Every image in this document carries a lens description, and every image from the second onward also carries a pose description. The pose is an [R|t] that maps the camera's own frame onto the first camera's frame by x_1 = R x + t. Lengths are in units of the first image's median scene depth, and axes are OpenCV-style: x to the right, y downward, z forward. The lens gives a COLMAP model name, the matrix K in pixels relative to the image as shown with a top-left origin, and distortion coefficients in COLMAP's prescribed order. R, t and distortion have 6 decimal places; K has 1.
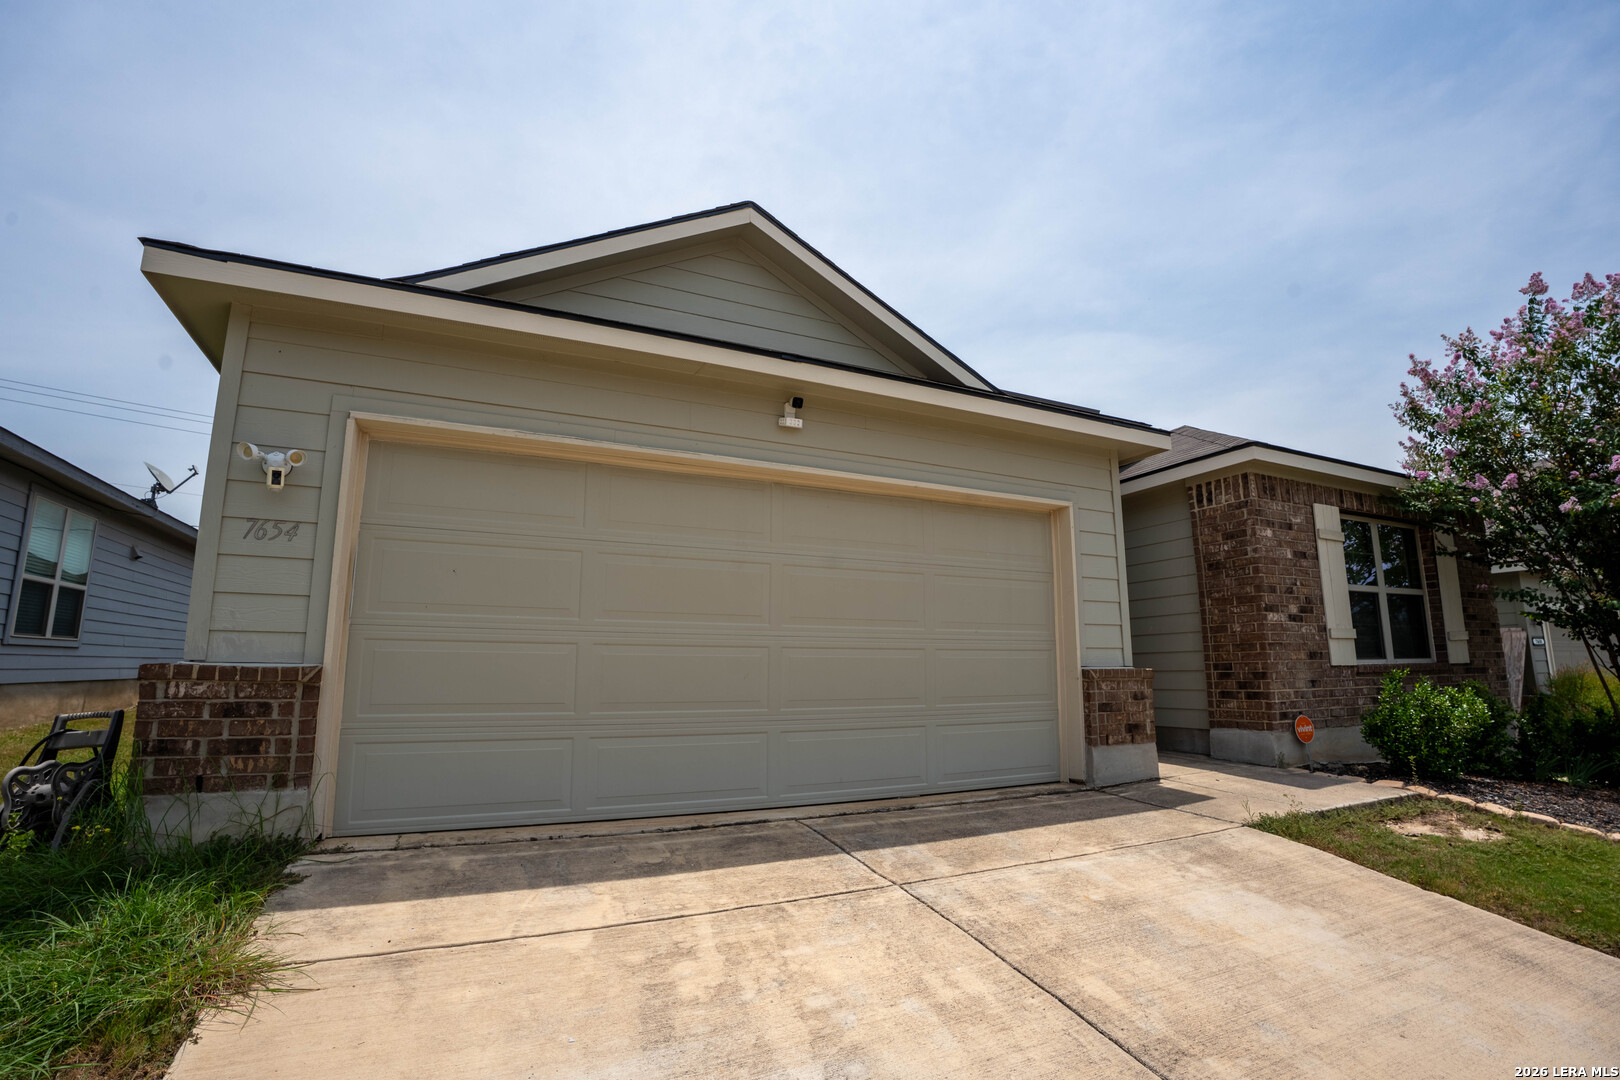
lens RADIAL K [[749.0, 0, 823.9], [0, 749.0, 539.7], [0, 0, 1]] dist [-0.067891, 0.017592]
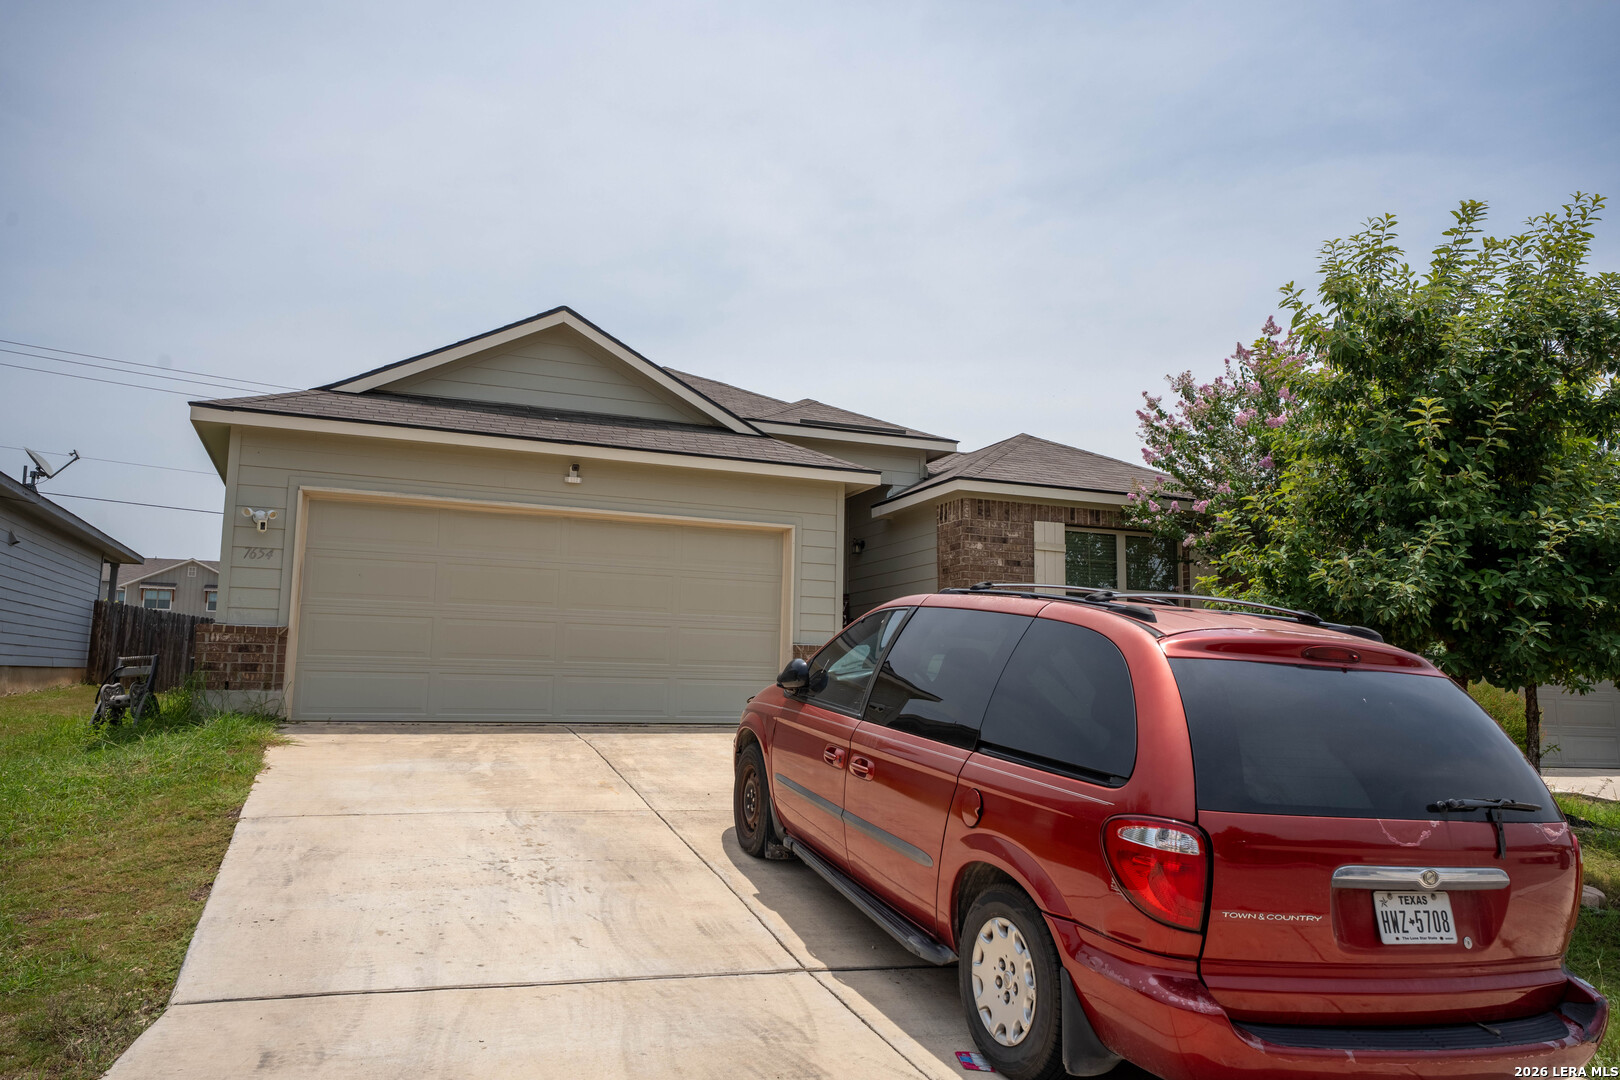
lens RADIAL K [[1129.4, 0, 817.3], [0, 1129.4, 538.6], [0, 0, 1]] dist [0.040304, 0.022023]
pose [[0.998030, 0.011567, -0.061661, 0.512869], [-0.009262, 0.999253, 0.037530, -0.106421], [0.062049, -0.036885, 0.997391, -1.112631]]
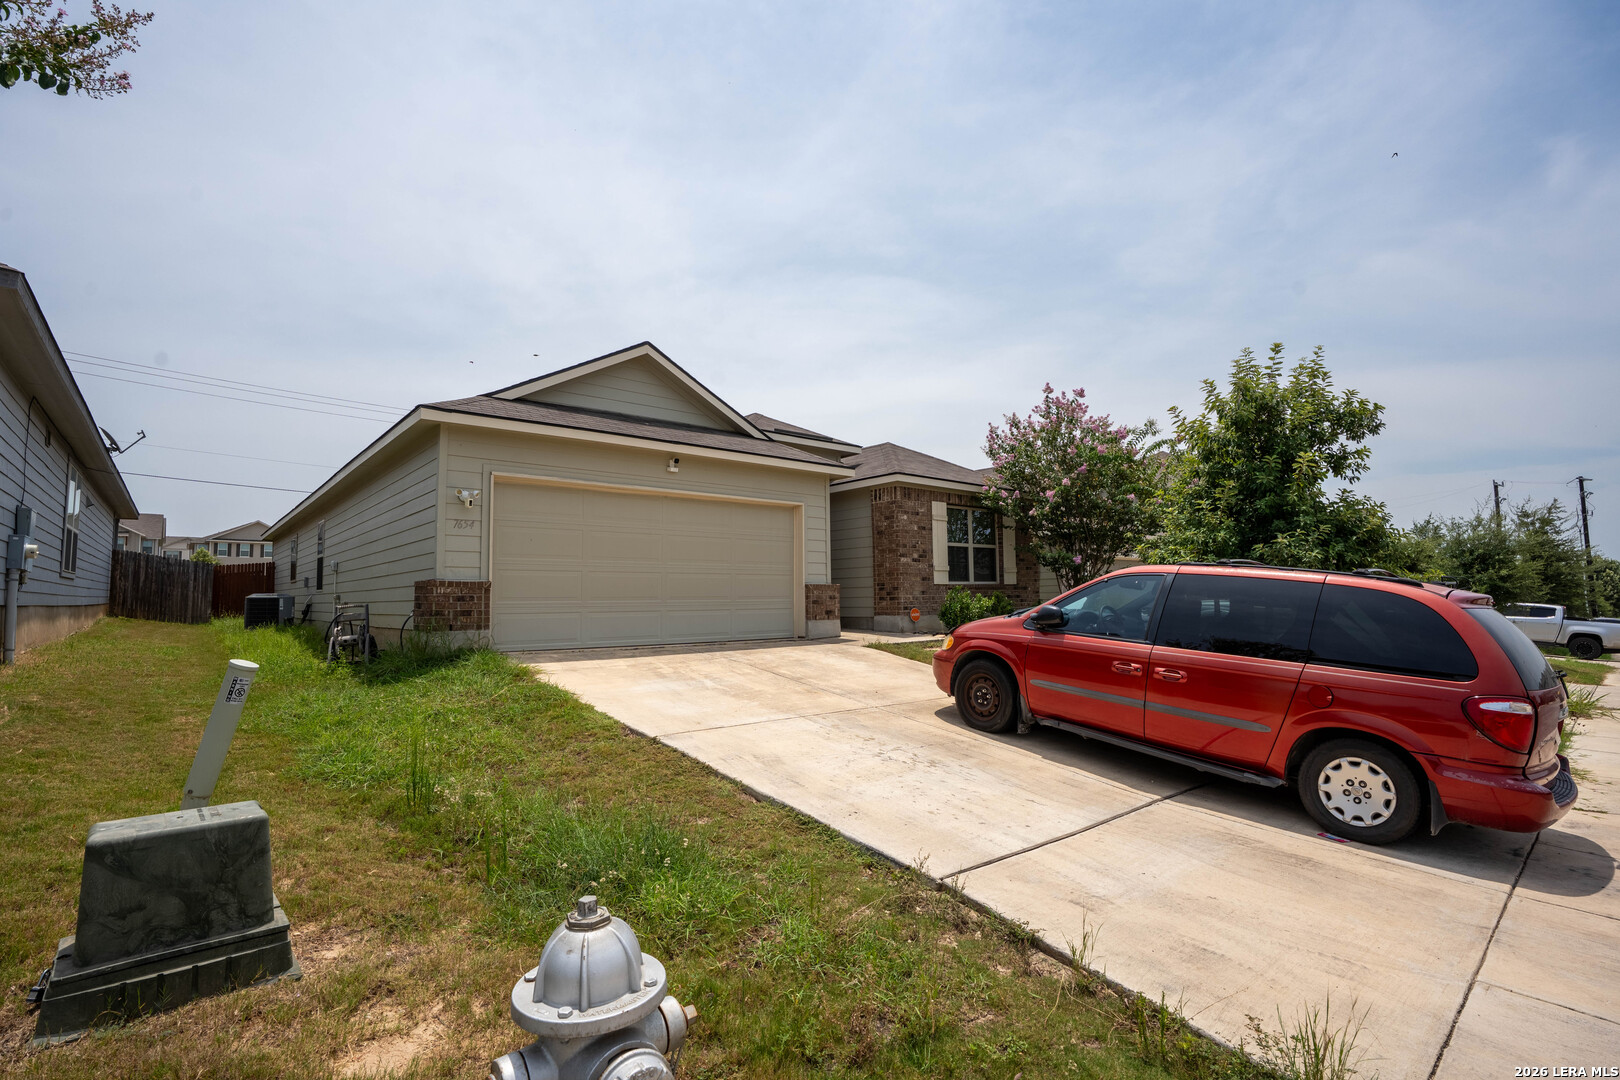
lens RADIAL K [[749.0, 0, 814.4], [0, 749.0, 528.3], [0, 0, 1]] dist [-0.067891, 0.017592]
pose [[0.962838, 0.015075, 0.269657, -0.193746], [-0.035498, 0.996843, 0.071020, -0.130111], [-0.267735, -0.077953, 0.960334, -0.996031]]
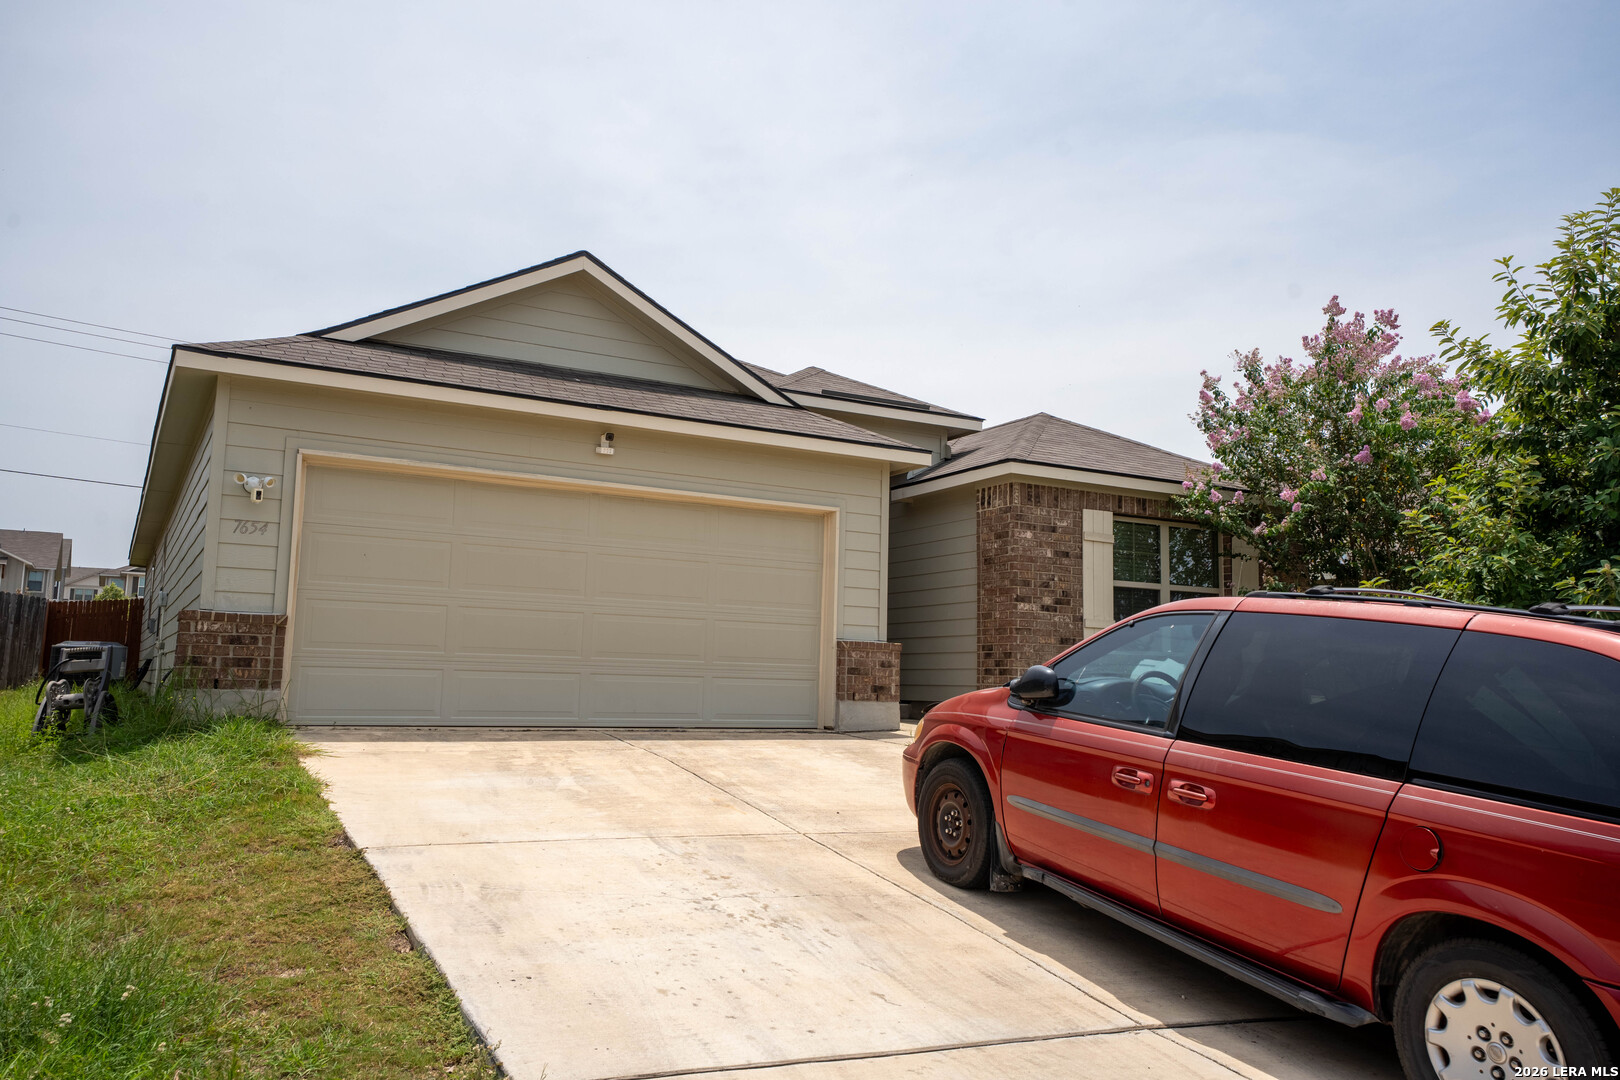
lens RADIAL K [[1220.0, 0, 812.2], [0, 1220.0, 534.8], [0, 0, 1]] dist [0.069919, -0.004055]
pose [[0.998030, 0.033377, 0.053127, 0.184060], [-0.035964, 0.998175, 0.048507, -0.104514], [-0.051411, -0.050322, 0.997409, -1.055813]]
